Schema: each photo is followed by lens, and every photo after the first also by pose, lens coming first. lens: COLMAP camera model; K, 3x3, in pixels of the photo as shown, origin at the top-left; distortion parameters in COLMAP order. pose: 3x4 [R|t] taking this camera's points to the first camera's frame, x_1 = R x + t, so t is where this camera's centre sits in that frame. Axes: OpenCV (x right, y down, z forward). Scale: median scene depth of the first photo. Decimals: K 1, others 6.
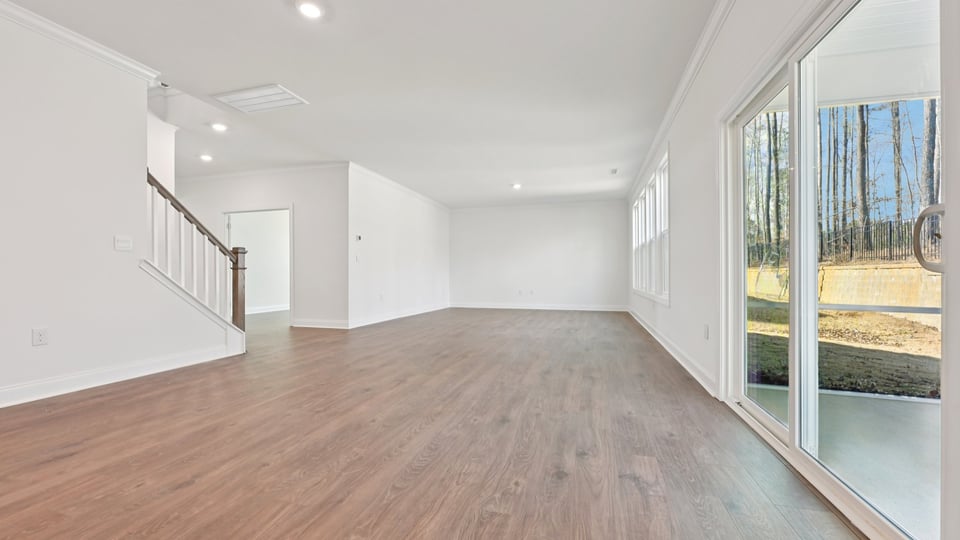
lens RADIAL K [[389.7, 0, 479.3], [0, 389.7, 273.4], [0, 0, 1]] dist [0.001295, -0.000285]
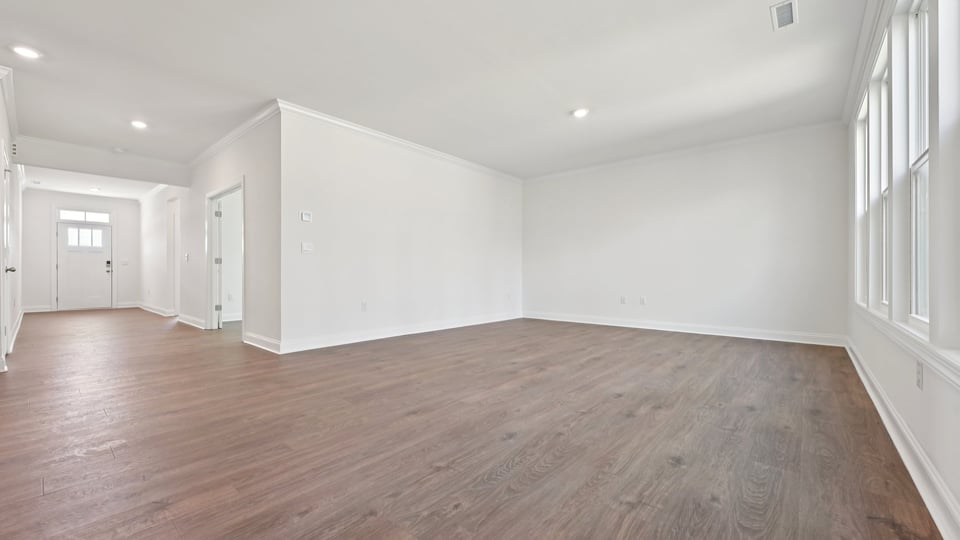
lens RADIAL K [[381.3, 0, 481.8], [0, 381.3, 274.3], [0, 0, 1]] dist [-0.002465, -0.000110]
pose [[0.910050, 0.003208, -0.414486, 0.194449], [-0.001175, 0.999986, 0.005158, 0.003538], [0.414497, -0.004207, 0.910041, 0.445183]]
